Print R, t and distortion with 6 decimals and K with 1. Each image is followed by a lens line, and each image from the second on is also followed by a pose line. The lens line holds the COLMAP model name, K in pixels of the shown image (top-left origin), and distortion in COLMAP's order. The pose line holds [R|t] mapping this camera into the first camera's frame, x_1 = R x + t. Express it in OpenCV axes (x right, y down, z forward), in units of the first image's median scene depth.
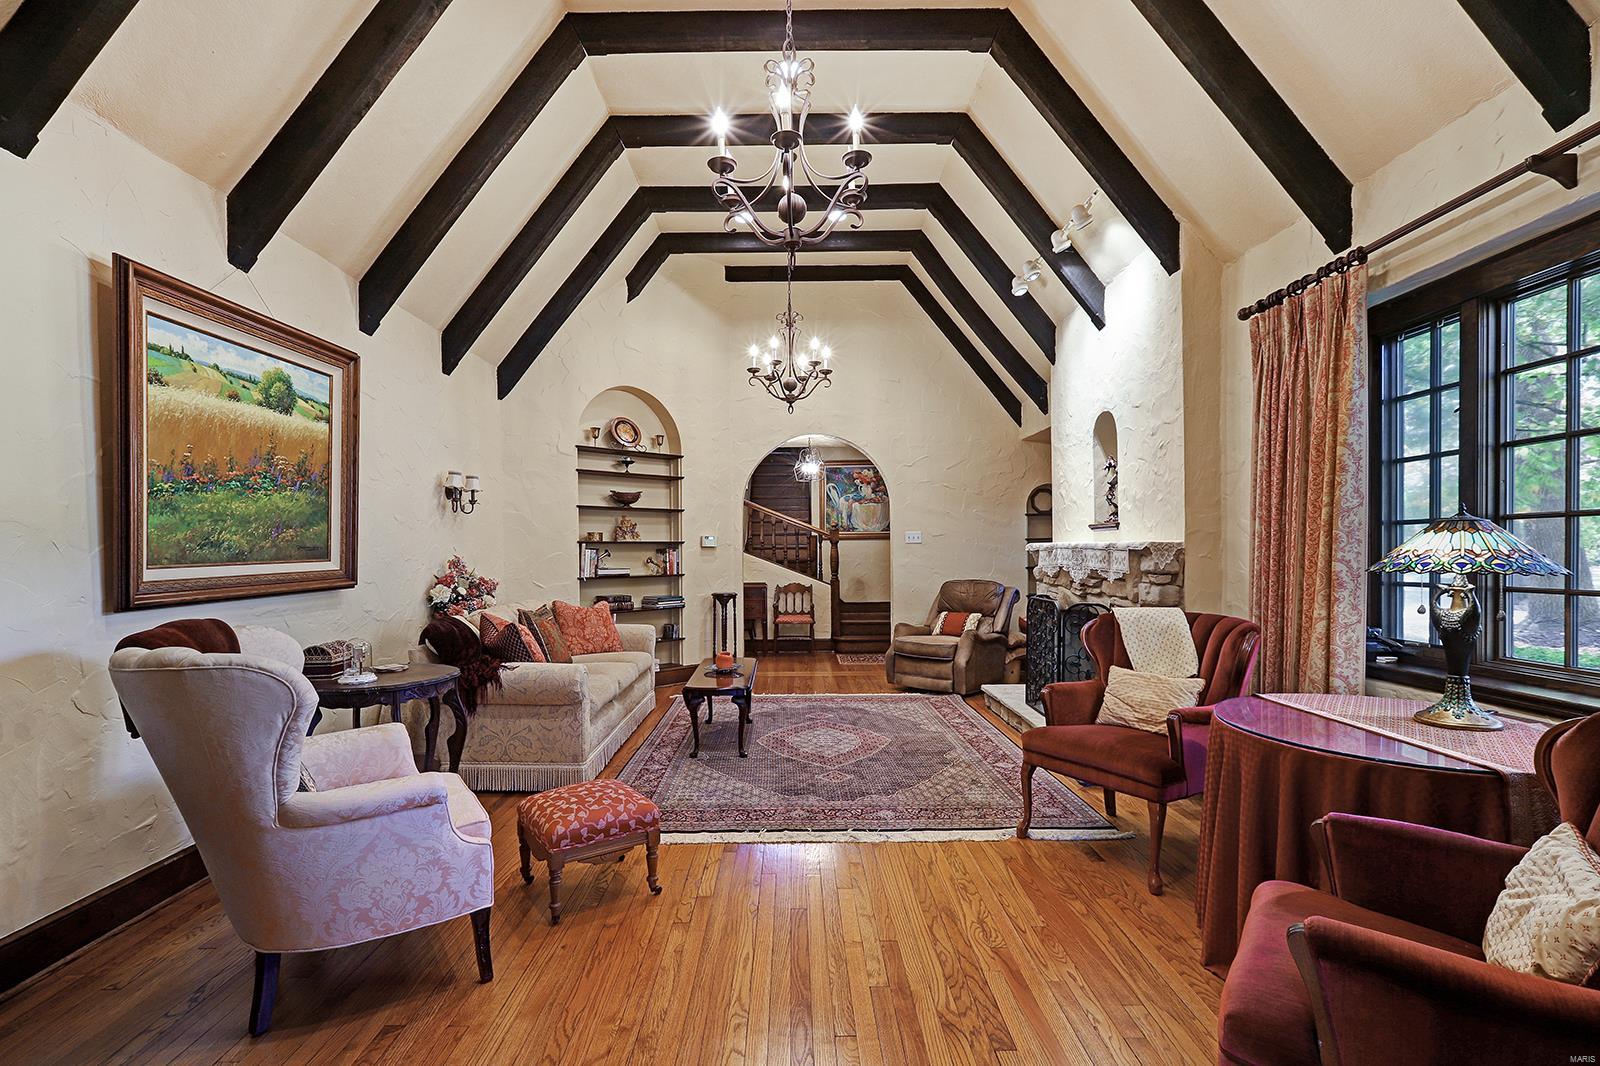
lens RADIAL K [[725.3, 0, 795.9], [0, 725.3, 538.3], [0, 0, 1]] dist [0.002646, 0.000935]
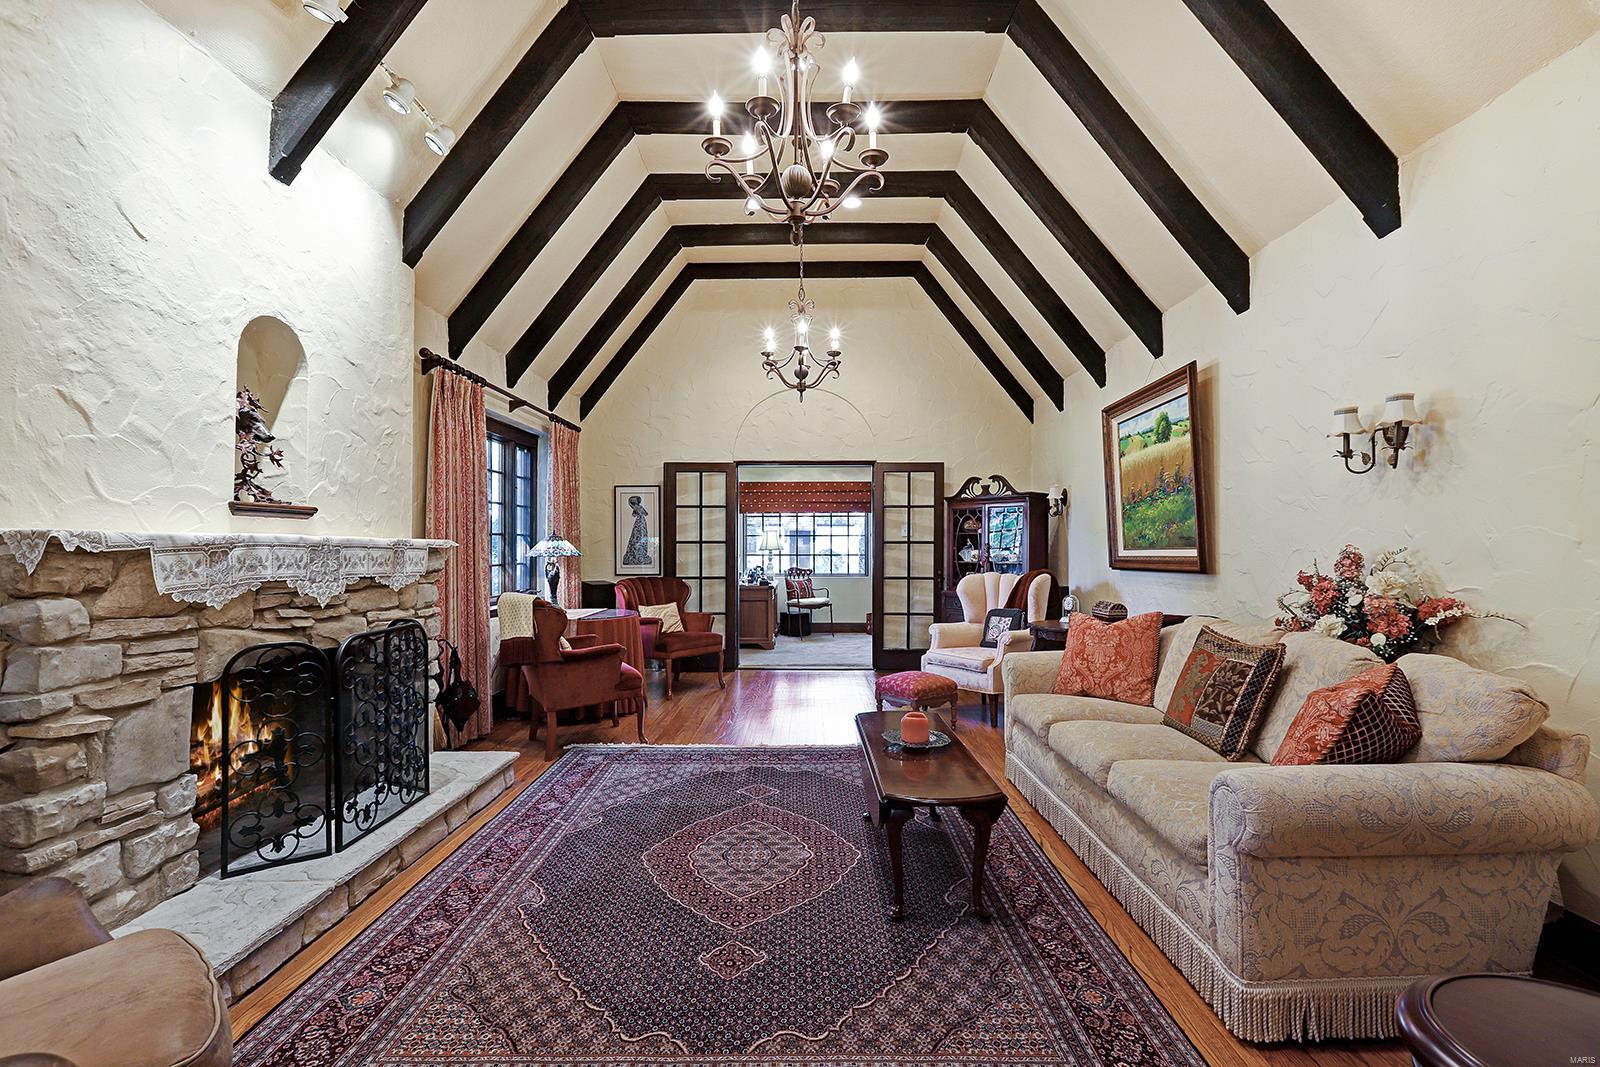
lens RADIAL K [[725.3, 0, 795.9], [0, 725.3, 538.8], [0, 0, 1]] dist [0.002646, 0.000935]
pose [[-0.999617, 0.013175, 0.024318, -0.012139], [0.012499, 0.999536, -0.027780, 0.020840], [-0.024672, -0.027466, -0.999318, 1.140281]]
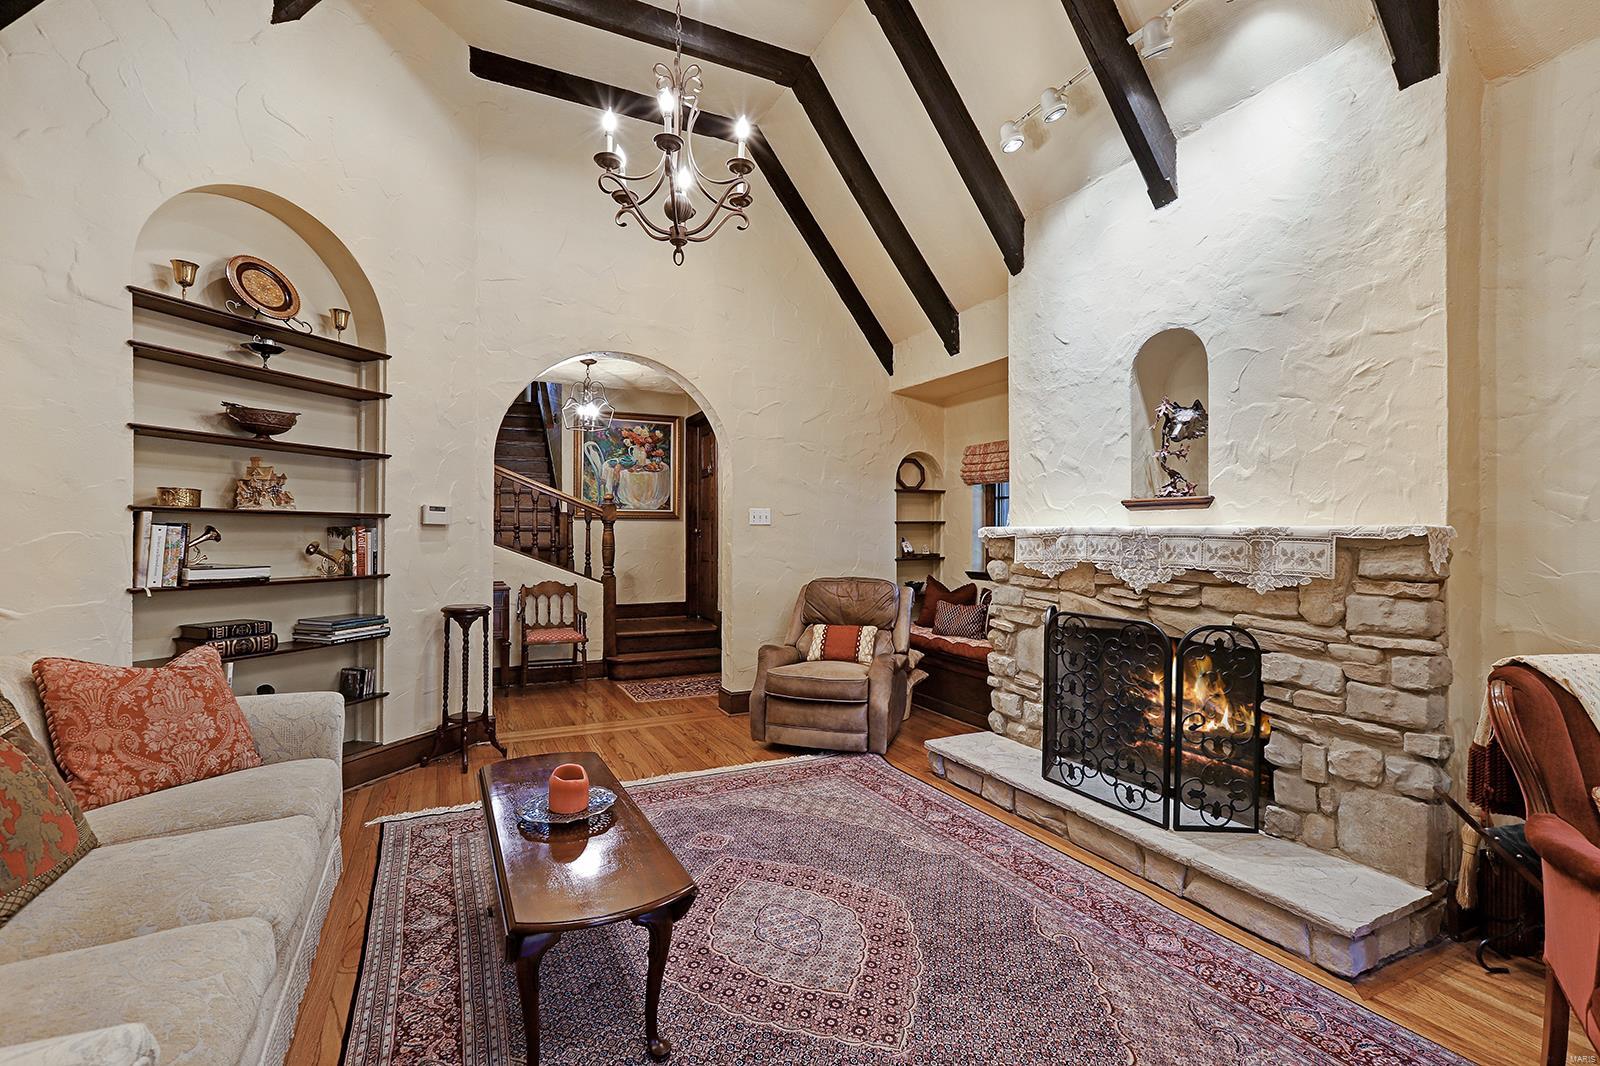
lens RADIAL K [[715.4, 0, 796.4], [0, 715.4, 524.8], [0, 0, 1]] dist [0.002719, 0.000374]
pose [[0.900262, 0.018241, 0.434966, -0.117024], [-0.019147, 0.999814, -0.002300, 0.008206], [-0.434927, -0.006257, 0.900444, 0.402875]]
